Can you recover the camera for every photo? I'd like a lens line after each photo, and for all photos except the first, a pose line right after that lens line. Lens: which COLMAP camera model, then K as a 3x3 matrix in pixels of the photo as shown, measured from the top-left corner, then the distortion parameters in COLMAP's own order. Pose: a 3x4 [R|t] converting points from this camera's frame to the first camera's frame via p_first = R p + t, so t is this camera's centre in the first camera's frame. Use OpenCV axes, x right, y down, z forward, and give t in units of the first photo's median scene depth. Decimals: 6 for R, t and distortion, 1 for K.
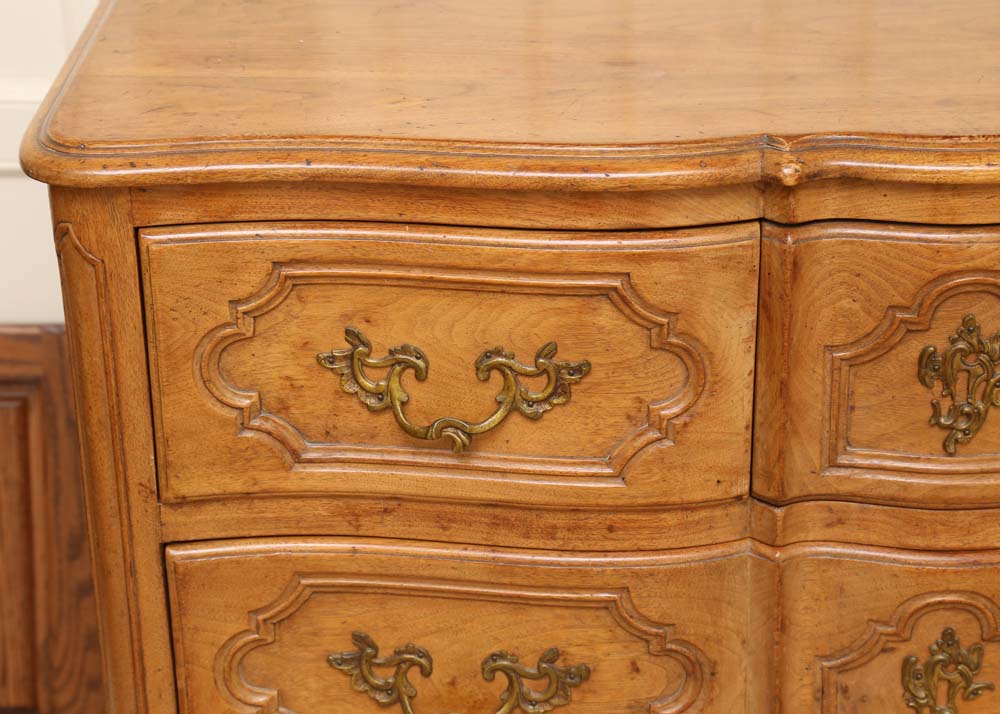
lens RADIAL K [[2296.8, 0, 502.9], [0, 2296.8, 367.0], [0, 0, 1]] dist [0.385377, 0.000000]
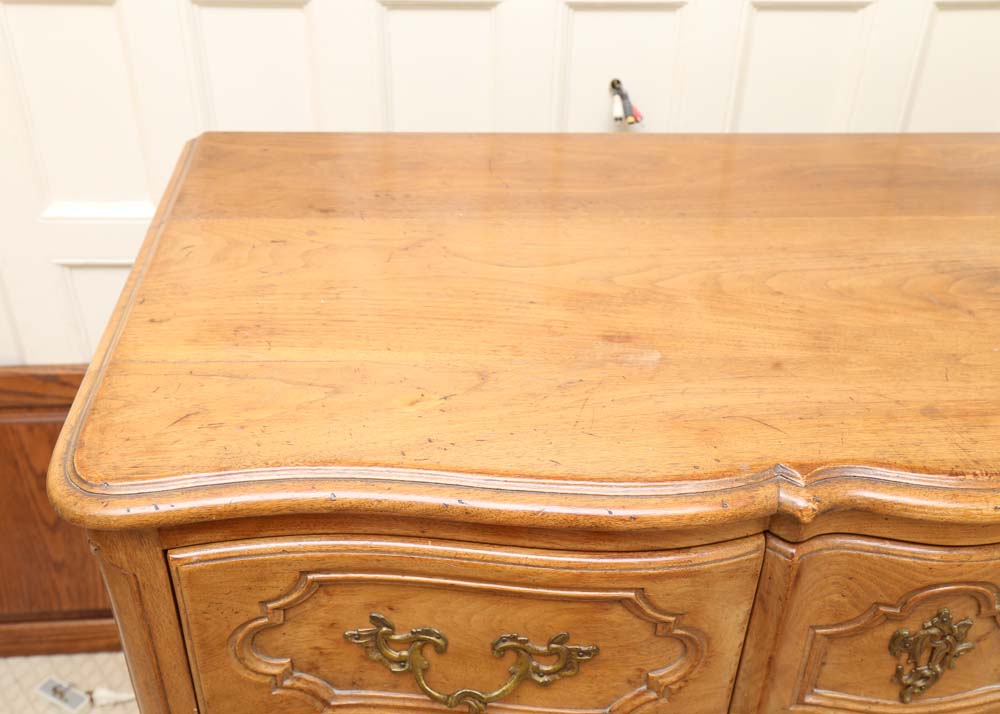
lens RADIAL K [[1092.8, 0, 502.8], [0, 1092.8, 377.3], [0, 0, 1]] dist [0.023171, 0.000000]
pose [[0.997558, -0.008033, 0.069378, -0.041235], [-0.005027, 0.982529, 0.186043, -0.219502], [-0.069660, -0.185938, 0.980089, 0.517695]]
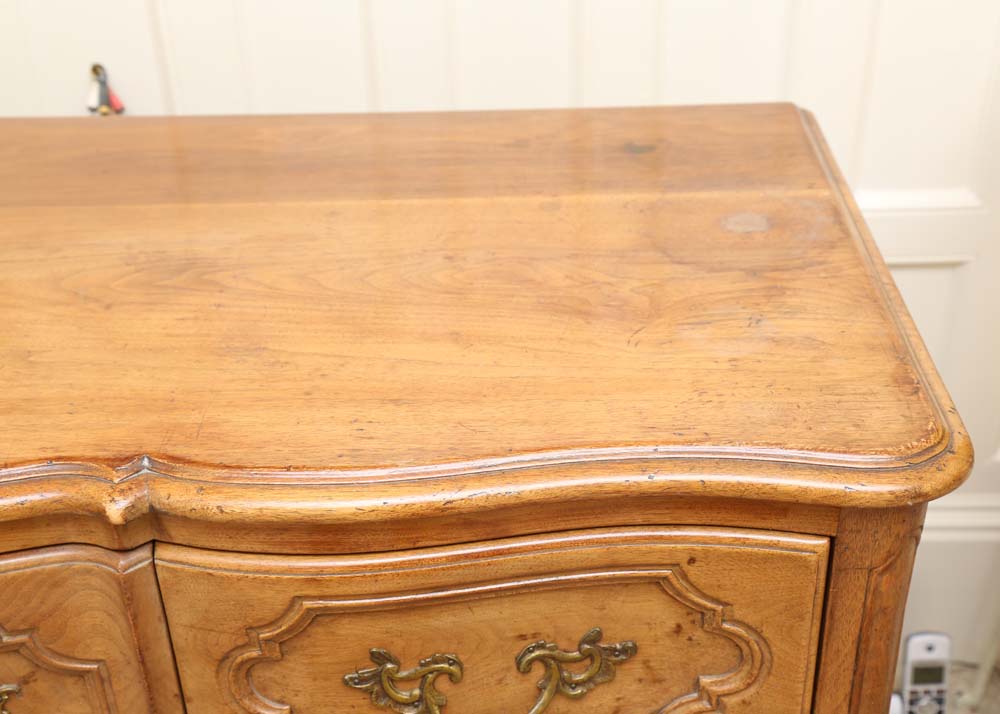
lens RADIAL K [[1345.1, 0, 495.4], [0, 1345.1, 360.0], [0, 0, 1]] dist [0.114798, 0.000000]
pose [[0.999810, -0.013563, -0.013990, 0.423242], [0.015133, 0.992781, 0.118980, -0.194048], [0.012275, -0.119169, 0.992798, 0.453817]]
